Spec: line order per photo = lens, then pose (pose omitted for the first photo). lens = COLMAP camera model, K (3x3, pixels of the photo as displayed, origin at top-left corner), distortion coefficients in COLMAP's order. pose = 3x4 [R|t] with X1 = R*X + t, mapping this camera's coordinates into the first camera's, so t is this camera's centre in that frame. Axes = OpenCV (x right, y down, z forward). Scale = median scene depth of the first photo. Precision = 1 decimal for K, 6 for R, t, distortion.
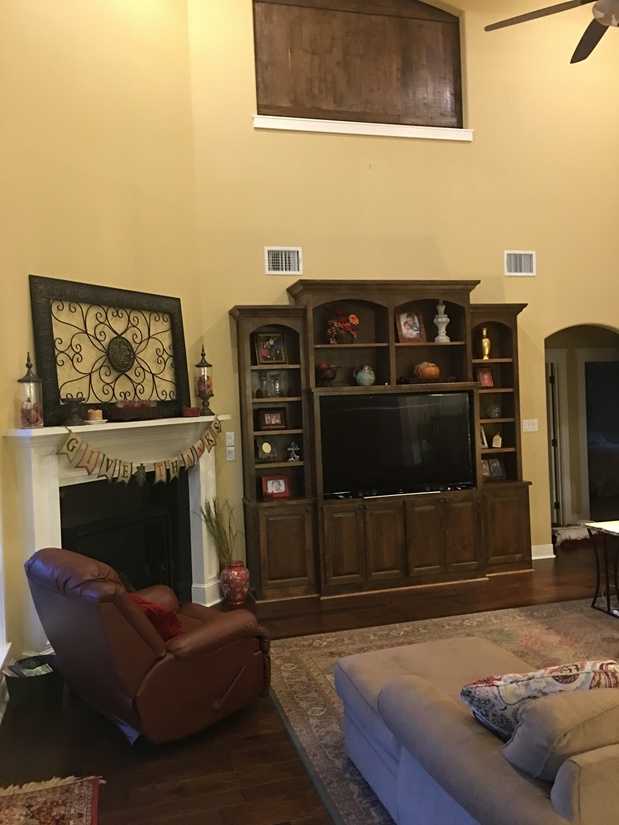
lens RADIAL K [[703.8, 0, 306.2], [0, 703.8, 413.0], [0, 0, 1]] dist [0.044857, -0.021423]
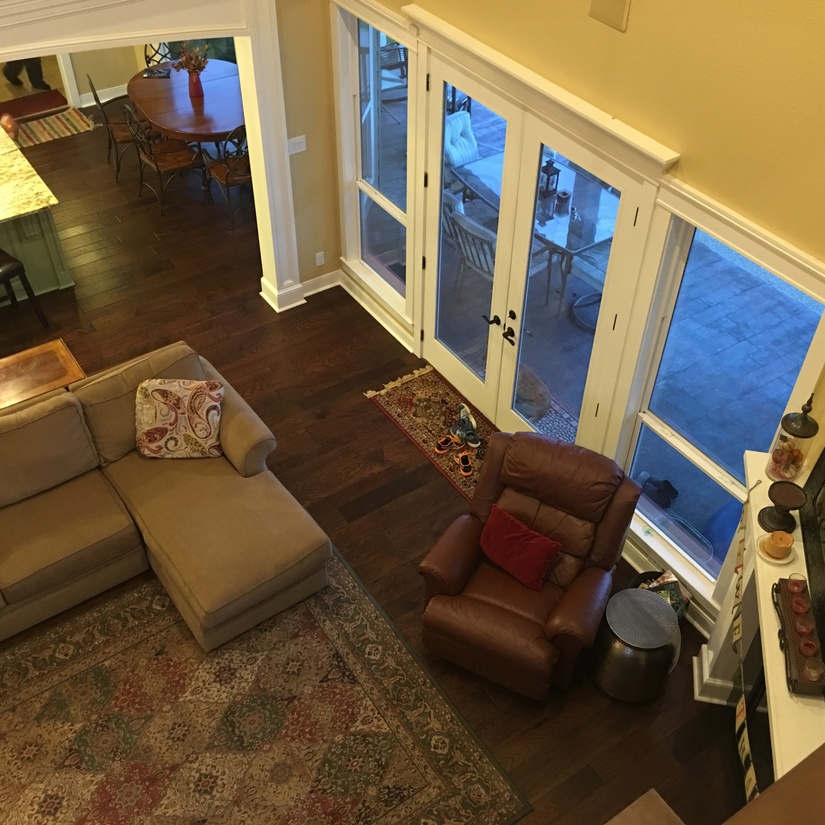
lens RADIAL K [[940.7, 0, 425.0], [0, 940.7, 397.3], [0, 0, 1]] dist [0.029373, 0.000000]
pose [[-0.942858, 0.242346, -0.228662, 0.112960], [0.011826, 0.710182, 0.703919, -0.544669], [0.332984, 0.660992, -0.672467, 1.137047]]
